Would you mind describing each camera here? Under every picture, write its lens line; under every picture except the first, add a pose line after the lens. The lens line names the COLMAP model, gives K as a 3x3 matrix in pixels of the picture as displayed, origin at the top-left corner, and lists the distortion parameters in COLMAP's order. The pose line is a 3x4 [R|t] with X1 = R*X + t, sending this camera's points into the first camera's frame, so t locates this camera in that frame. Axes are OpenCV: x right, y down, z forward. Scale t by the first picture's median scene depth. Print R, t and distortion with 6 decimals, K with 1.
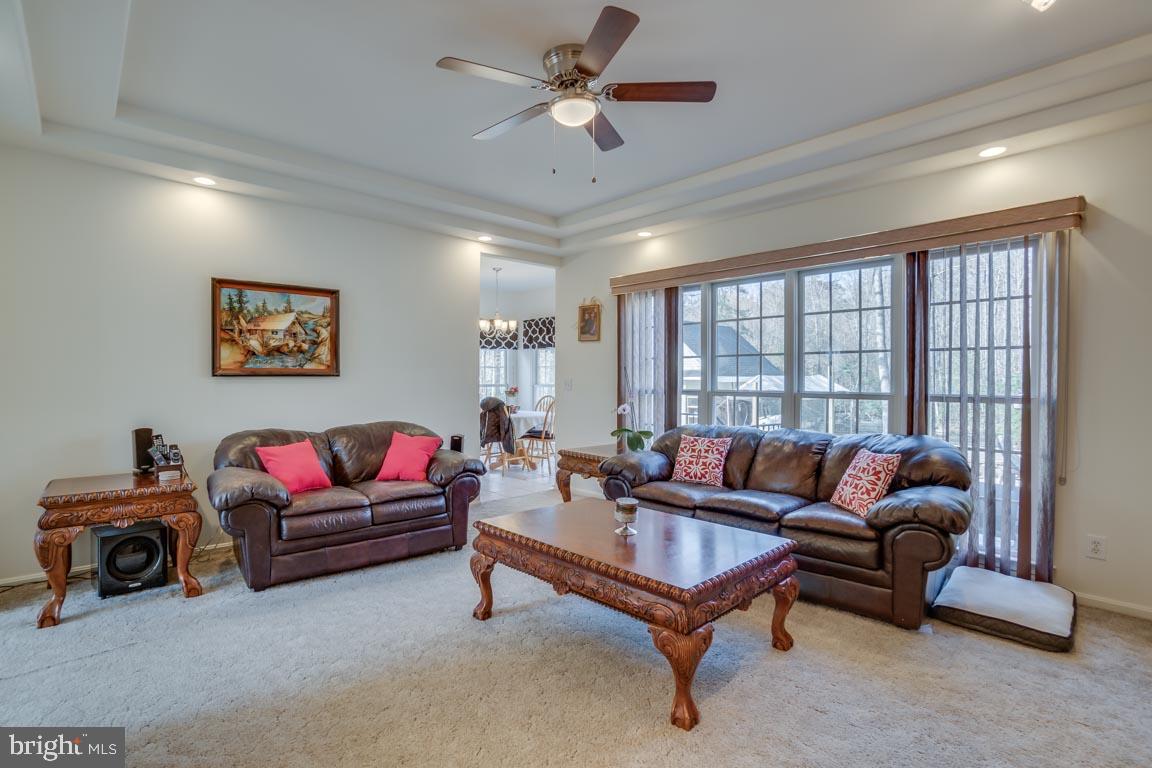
lens RADIAL K [[511.3, 0, 576.0], [0, 511.3, 384.0], [0, 0, 1]] dist [-0.061144, 0.021480]
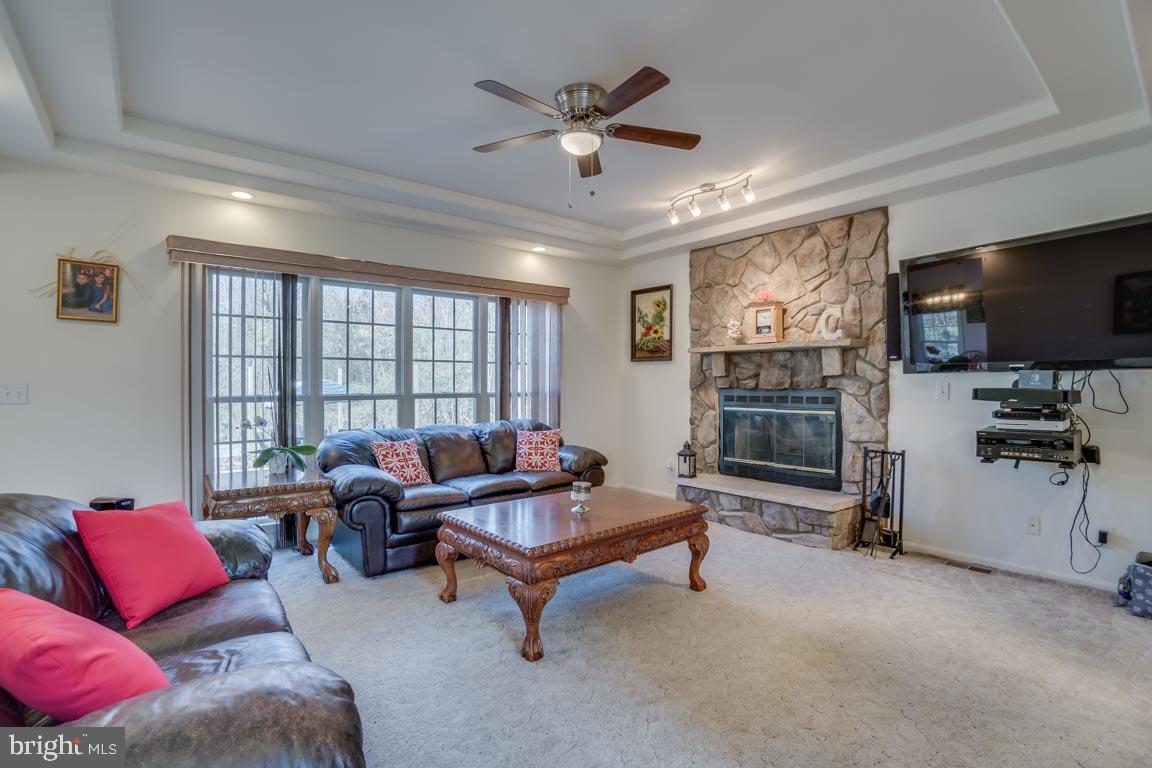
lens RADIAL K [[511.3, 0, 576.0], [0, 511.3, 384.0], [0, 0, 1]] dist [-0.061144, 0.021480]
pose [[0.138180, -0.004397, 0.990397, -0.639258], [0.004798, 0.999981, 0.003770, -0.010978], [-0.990395, 0.004231, 0.138199, 0.470322]]
